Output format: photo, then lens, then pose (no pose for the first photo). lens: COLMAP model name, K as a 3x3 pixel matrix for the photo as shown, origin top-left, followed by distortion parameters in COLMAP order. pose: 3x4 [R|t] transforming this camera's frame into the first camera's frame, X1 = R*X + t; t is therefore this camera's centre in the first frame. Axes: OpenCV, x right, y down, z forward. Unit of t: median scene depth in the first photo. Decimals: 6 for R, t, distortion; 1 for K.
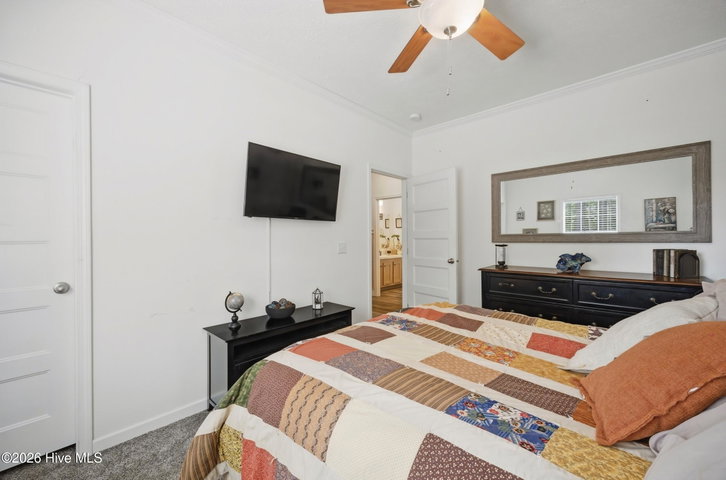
lens RADIAL K [[285.7, 0, 362.8], [0, 285.7, 239.9], [0, 0, 1]] dist [0.000885, 0.000135]
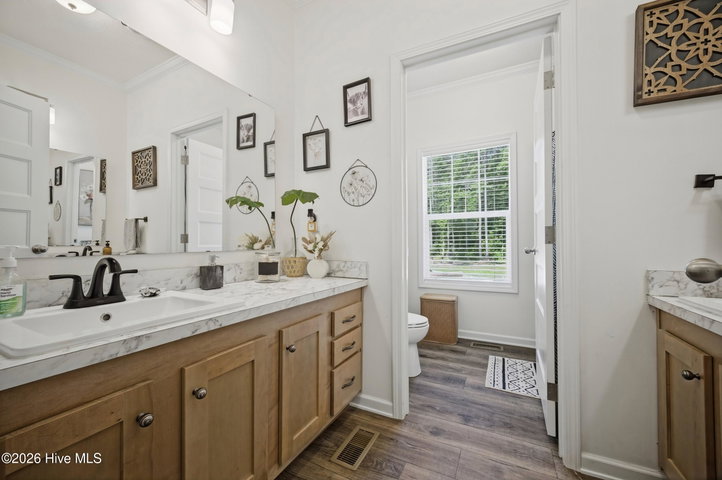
lens RADIAL K [[284.1, 0, 362.3], [0, 284.1, 241.4], [0, 0, 1]] dist [0.000885, 0.000135]
pose [[0.961616, 0.003789, 0.274373, 0.098225], [-0.000895, 0.999943, -0.010674, 0.023076], [-0.274397, 0.010019, 0.961564, 0.752041]]
